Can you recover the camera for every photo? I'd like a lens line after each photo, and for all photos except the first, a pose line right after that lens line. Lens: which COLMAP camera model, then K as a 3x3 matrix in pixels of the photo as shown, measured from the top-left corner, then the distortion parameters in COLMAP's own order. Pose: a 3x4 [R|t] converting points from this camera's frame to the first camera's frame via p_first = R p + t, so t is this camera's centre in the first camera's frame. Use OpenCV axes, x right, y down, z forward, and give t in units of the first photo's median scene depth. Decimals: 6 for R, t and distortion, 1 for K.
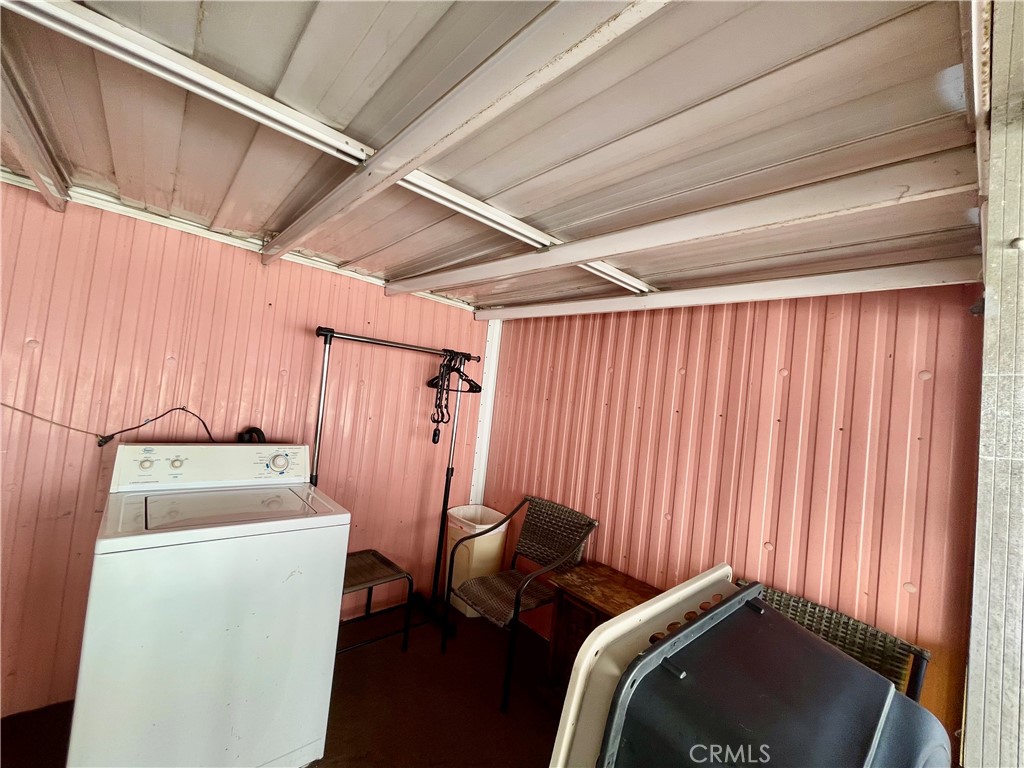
lens RADIAL K [[414.5, 0, 512.0], [0, 414.5, 384.0], [0, 0, 1]] dist [-0.000302, 0.000198]
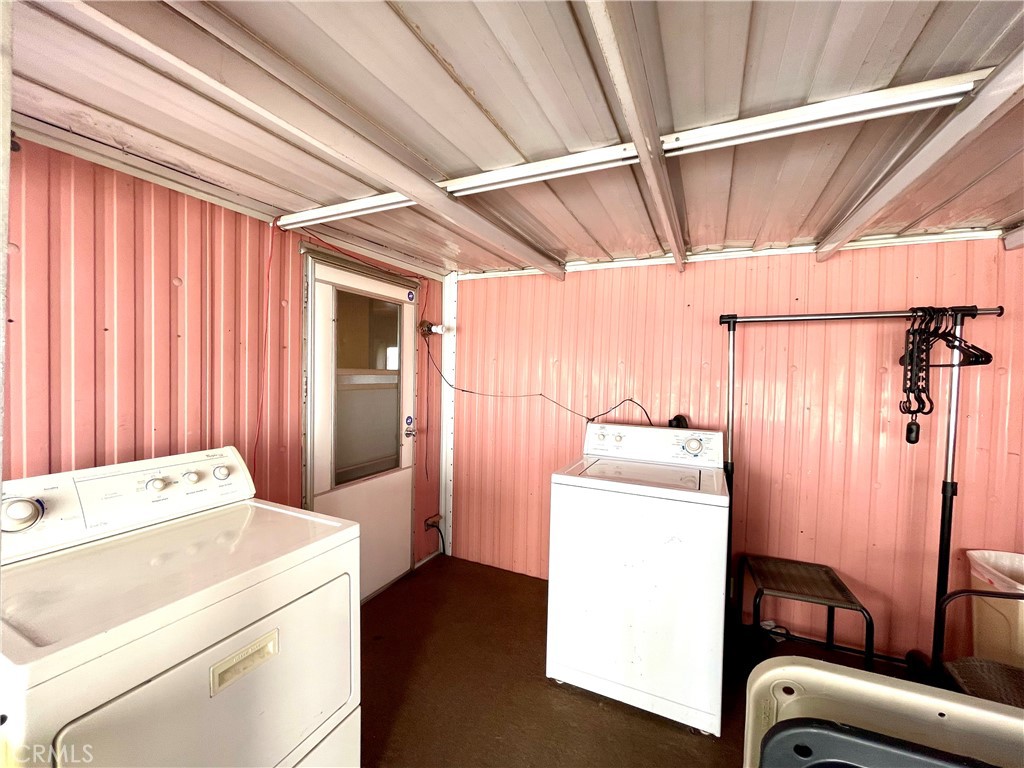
lens RADIAL K [[414.5, 0, 512.0], [0, 414.5, 384.0], [0, 0, 1]] dist [-0.000302, 0.000198]
pose [[0.398388, -0.069951, -0.914546, 0.200563], [0.050996, 0.997235, -0.054061, 0.047133], [0.915798, -0.025101, 0.400853, 0.096997]]
